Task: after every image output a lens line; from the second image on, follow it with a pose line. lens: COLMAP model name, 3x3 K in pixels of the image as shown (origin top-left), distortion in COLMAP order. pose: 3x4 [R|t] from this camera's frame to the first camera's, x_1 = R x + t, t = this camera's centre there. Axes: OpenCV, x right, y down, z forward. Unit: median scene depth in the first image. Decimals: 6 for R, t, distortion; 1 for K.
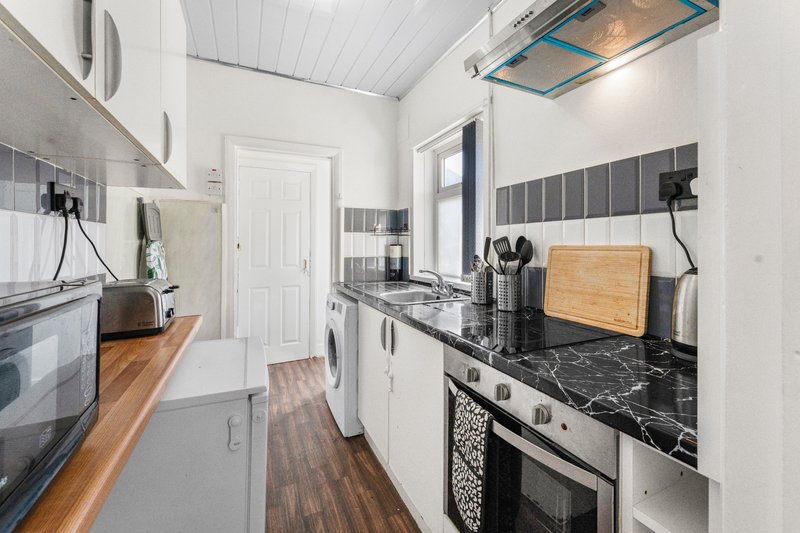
lens RADIAL K [[348.3, 0, 403.4], [0, 348.3, 248.5], [0, 0, 1]] dist [0.000079, -0.000035]
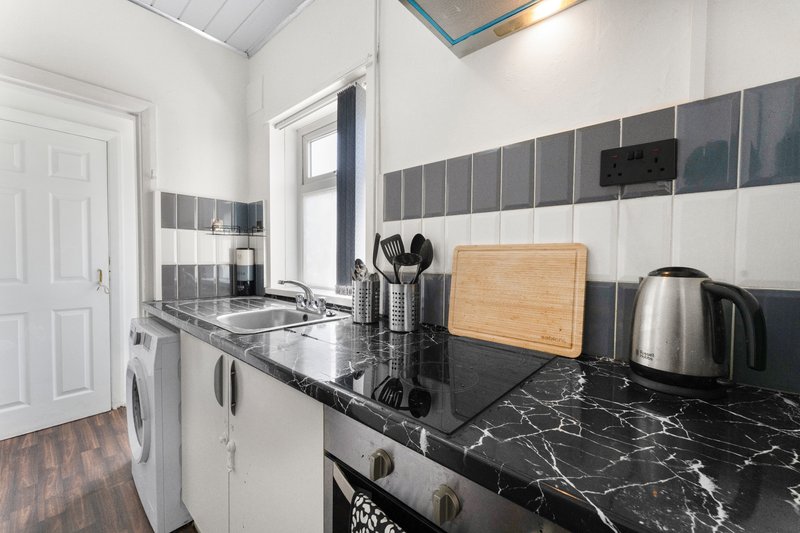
lens RADIAL K [[325.0, 0, 400.6], [0, 325.0, 268.8], [0, 0, 1]] dist [0.000333, 0.000020]
pose [[0.918672, -0.004774, 0.394993, 0.012532], [-0.004465, 0.999738, 0.022467, 0.022016], [-0.394996, -0.022404, 0.918409, 0.291943]]
